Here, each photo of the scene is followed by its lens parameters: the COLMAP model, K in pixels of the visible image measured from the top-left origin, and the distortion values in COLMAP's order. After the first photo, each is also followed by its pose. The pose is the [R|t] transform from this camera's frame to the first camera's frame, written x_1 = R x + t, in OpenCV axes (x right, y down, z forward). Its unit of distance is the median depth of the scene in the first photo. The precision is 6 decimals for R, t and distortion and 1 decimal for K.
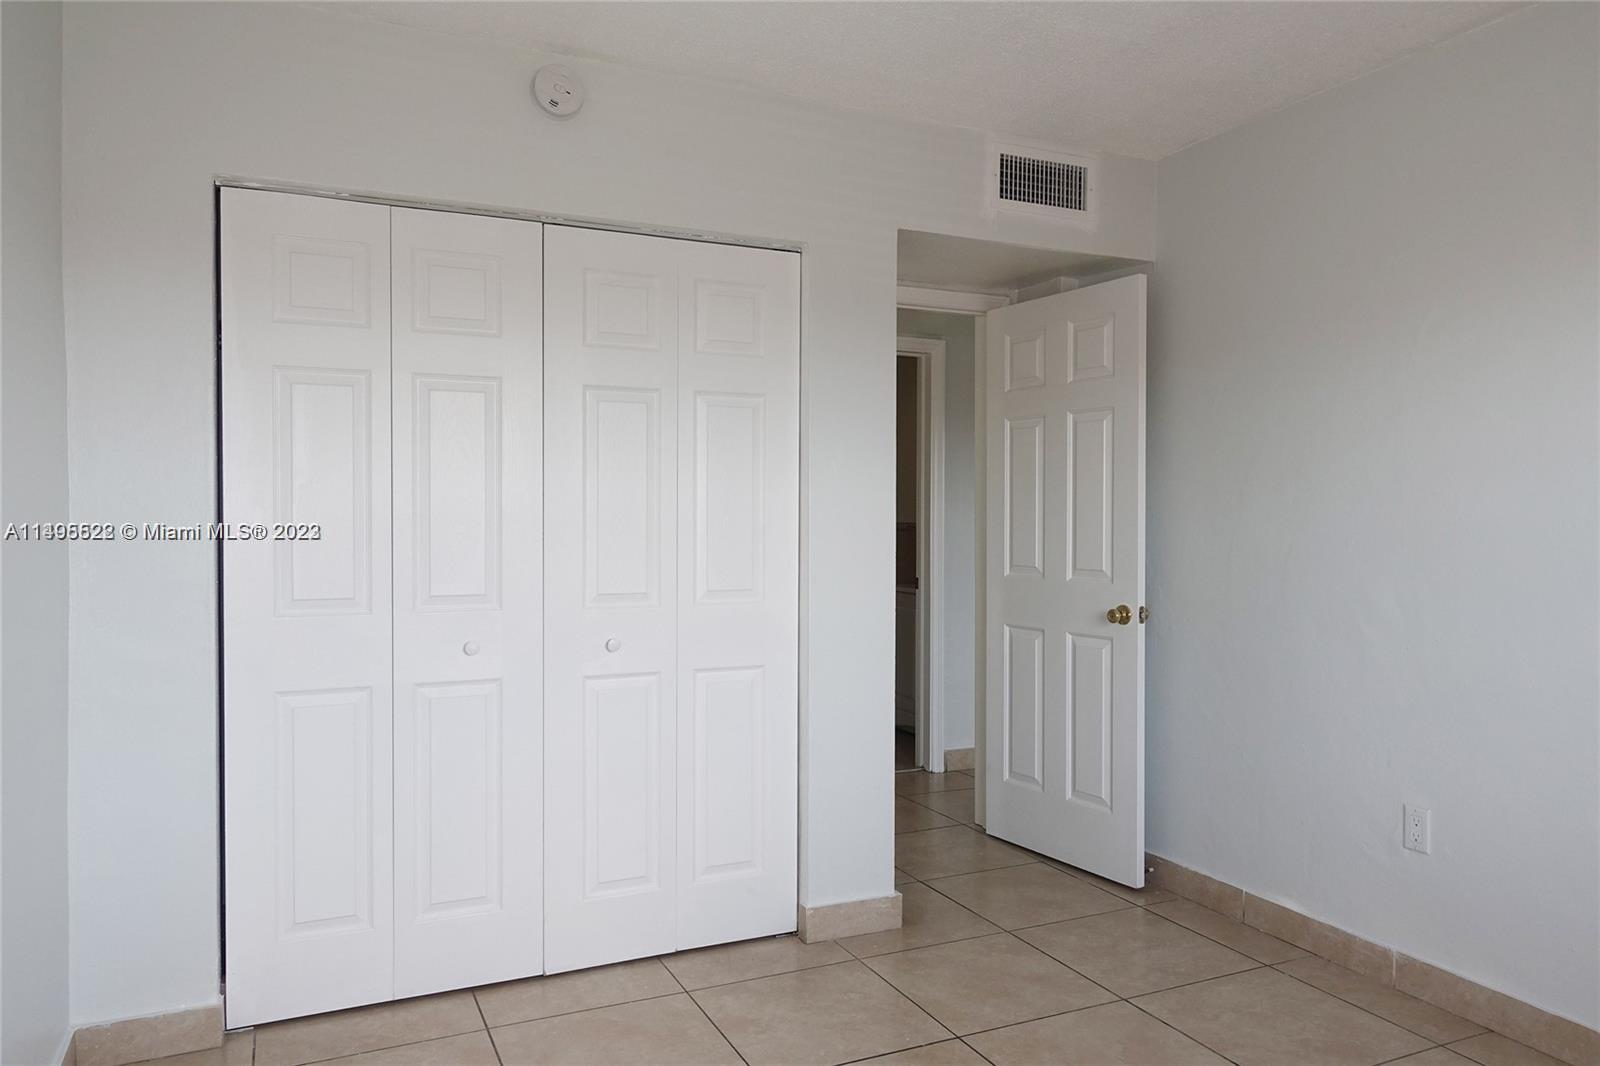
lens RADIAL K [[1106.2, 0, 799.6], [0, 1106.2, 535.4], [0, 0, 1]] dist [0.011498, -0.011092]
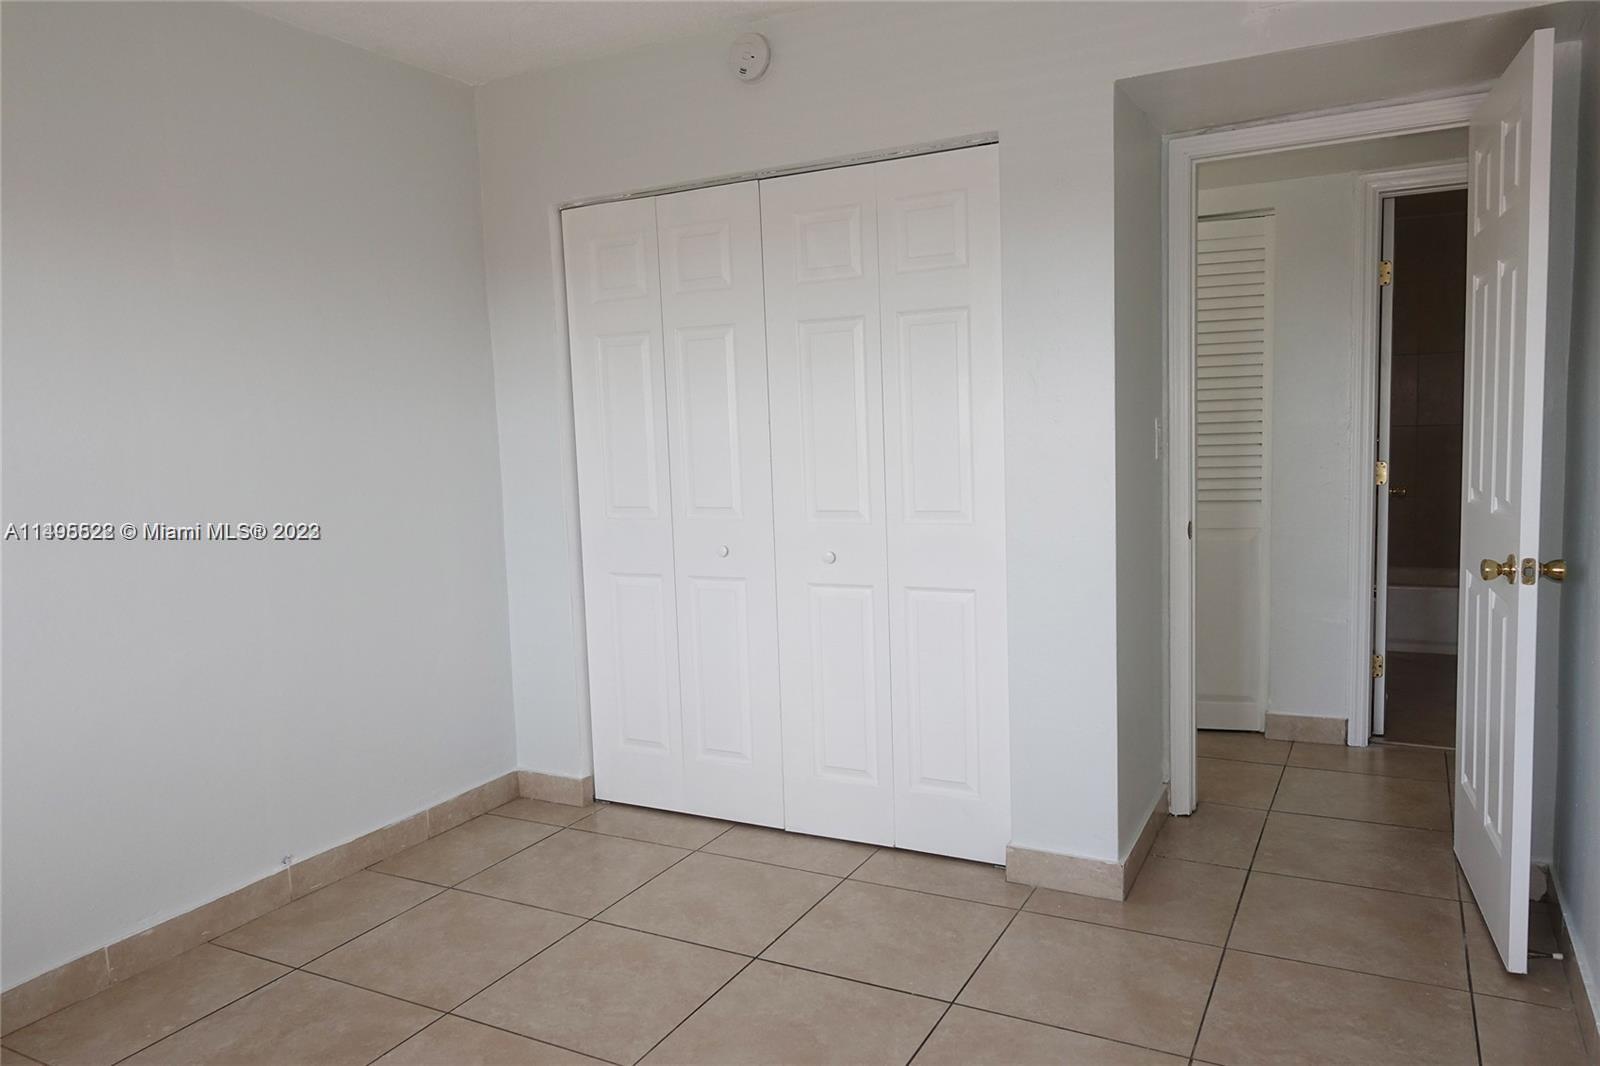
lens RADIAL K [[1106.2, 0, 799.6], [0, 1106.2, 535.4], [0, 0, 1]] dist [0.011498, -0.011092]
pose [[0.598776, 0.058763, -0.798758, 0.670599], [0.024271, 0.995515, 0.091433, -0.022725], [0.800549, -0.074135, 0.594665, 0.317215]]
